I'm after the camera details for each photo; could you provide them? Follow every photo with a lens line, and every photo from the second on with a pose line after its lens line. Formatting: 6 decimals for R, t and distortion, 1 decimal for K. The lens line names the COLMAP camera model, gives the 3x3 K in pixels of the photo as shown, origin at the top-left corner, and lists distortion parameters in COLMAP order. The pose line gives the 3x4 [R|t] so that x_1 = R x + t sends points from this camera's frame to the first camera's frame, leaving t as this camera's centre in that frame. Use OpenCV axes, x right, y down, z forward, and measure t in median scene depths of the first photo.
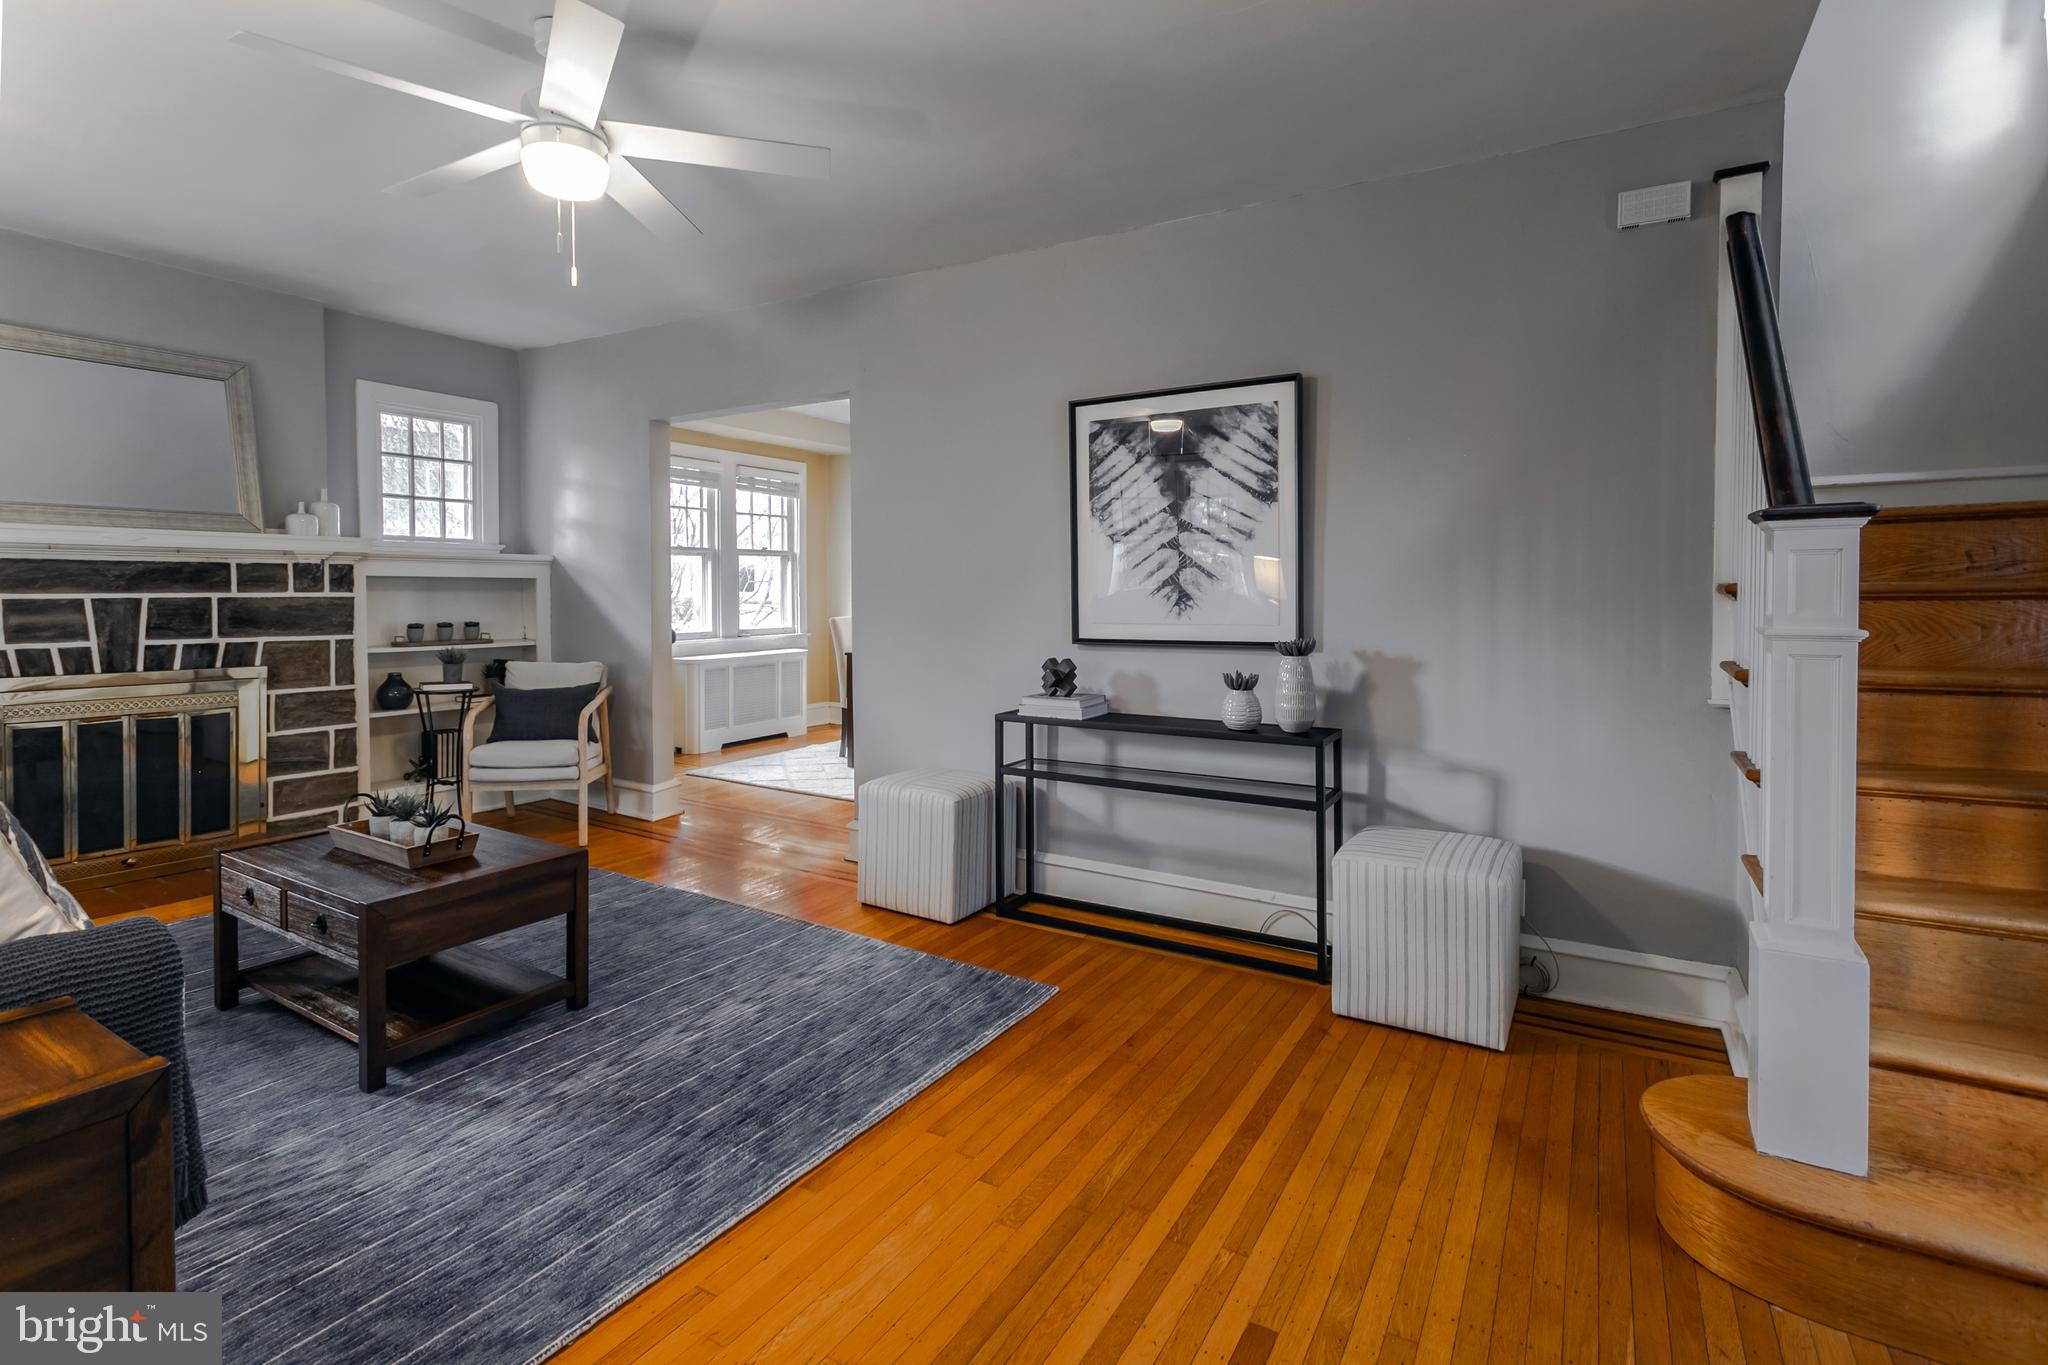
lens RADIAL K [[980.4, 0, 1017.4], [0, 980.4, 606.3], [0, 0, 1]] dist [-0.001106, -0.000060]
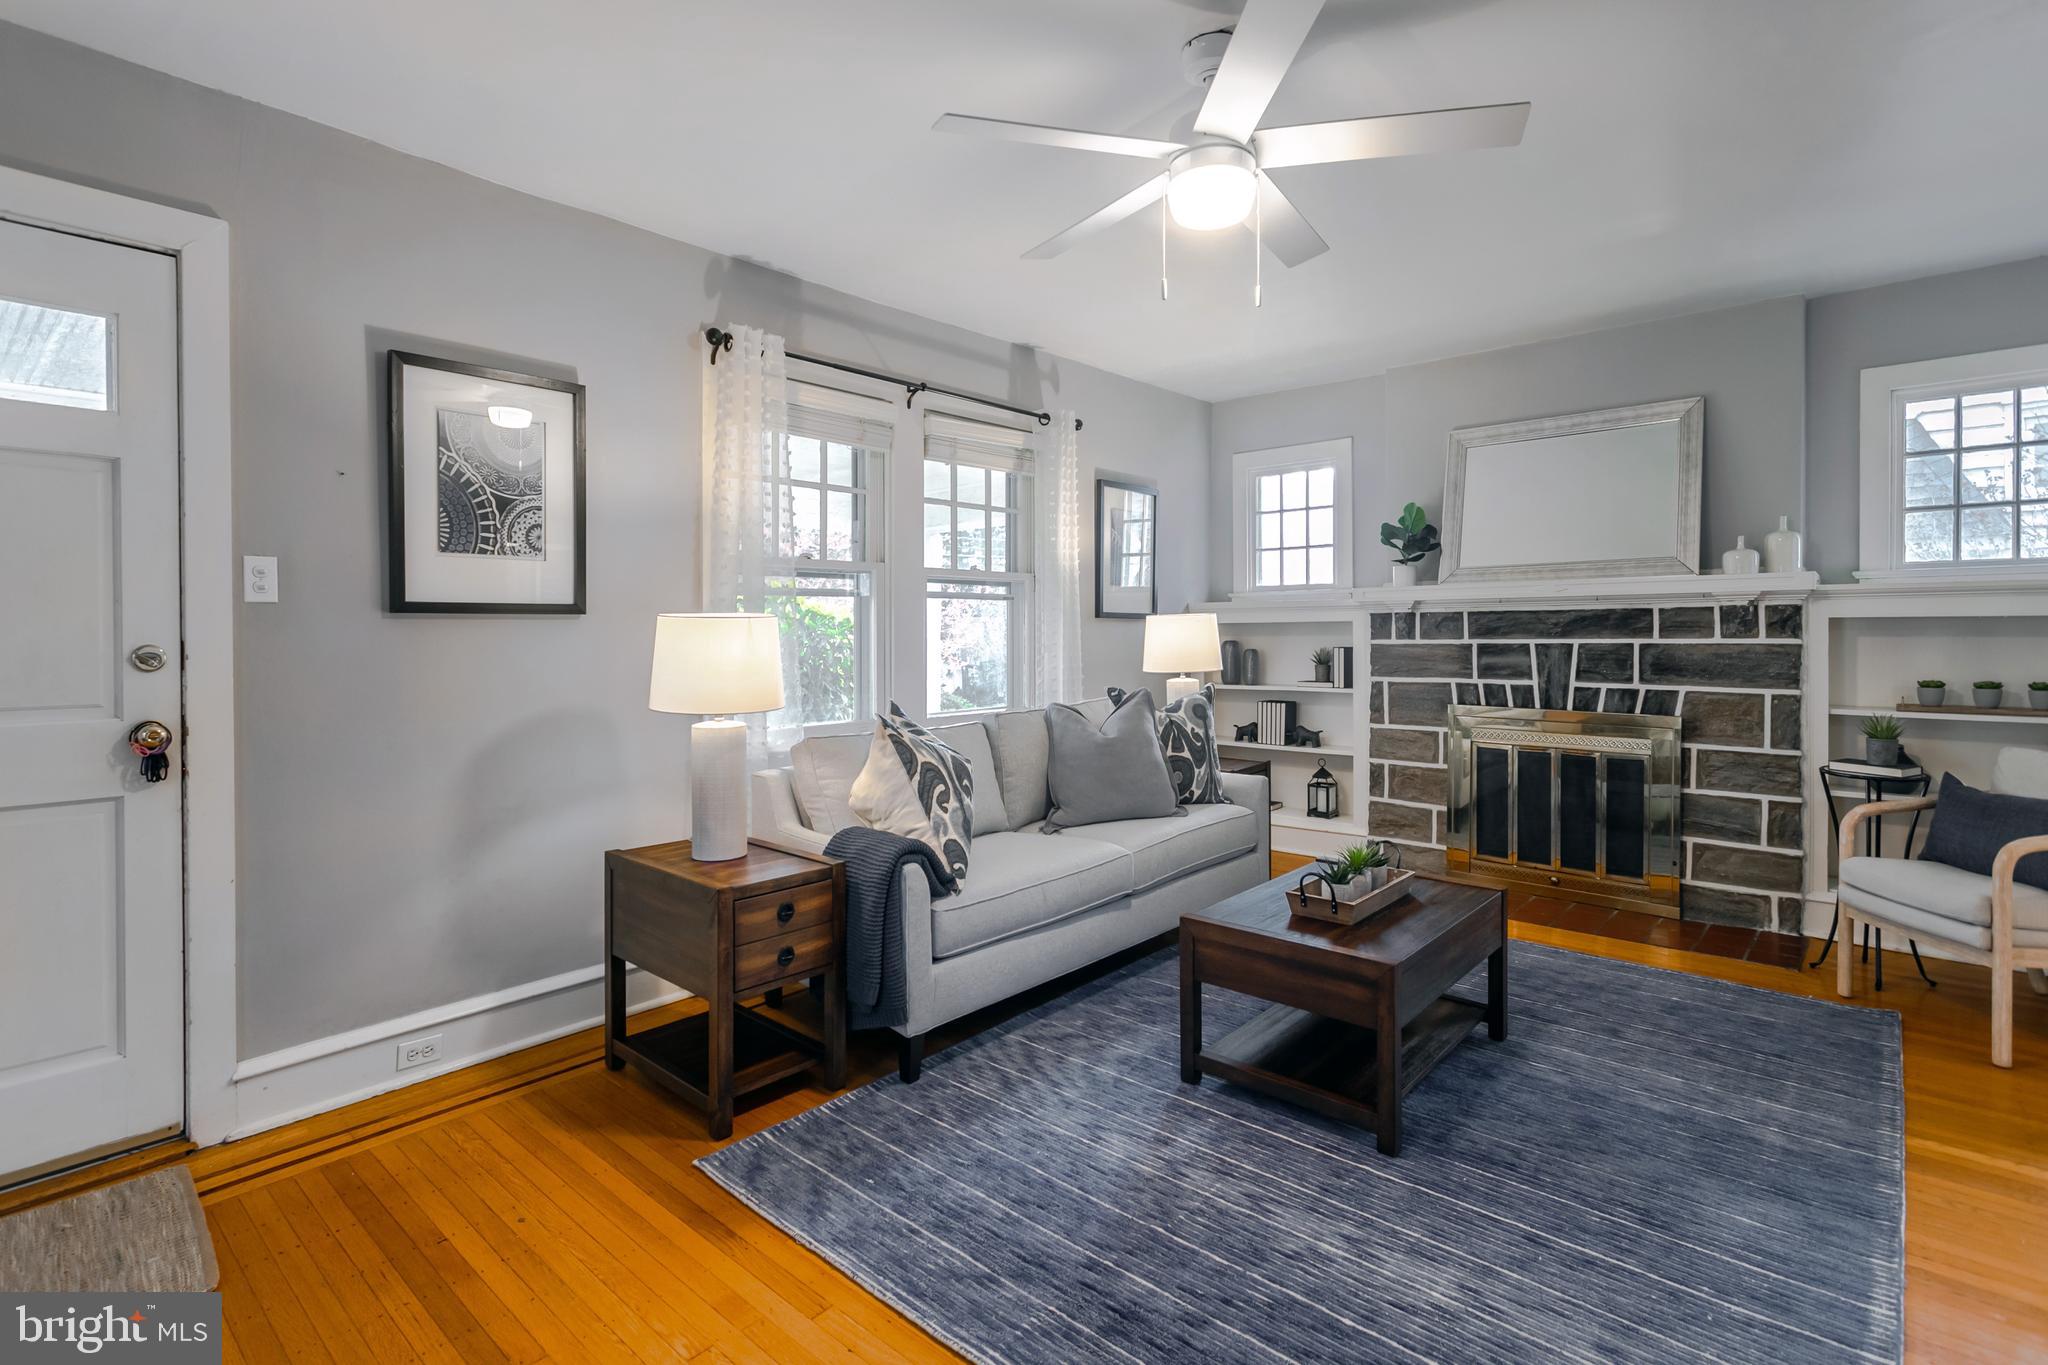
lens RADIAL K [[980.4, 0, 1017.4], [0, 980.4, 606.3], [0, 0, 1]] dist [-0.001106, -0.000060]
pose [[-0.188467, -0.029182, -0.981646, 0.295727], [-0.013377, 0.999542, -0.027146, -0.011692], [0.981988, 0.008015, -0.188771, 0.598225]]
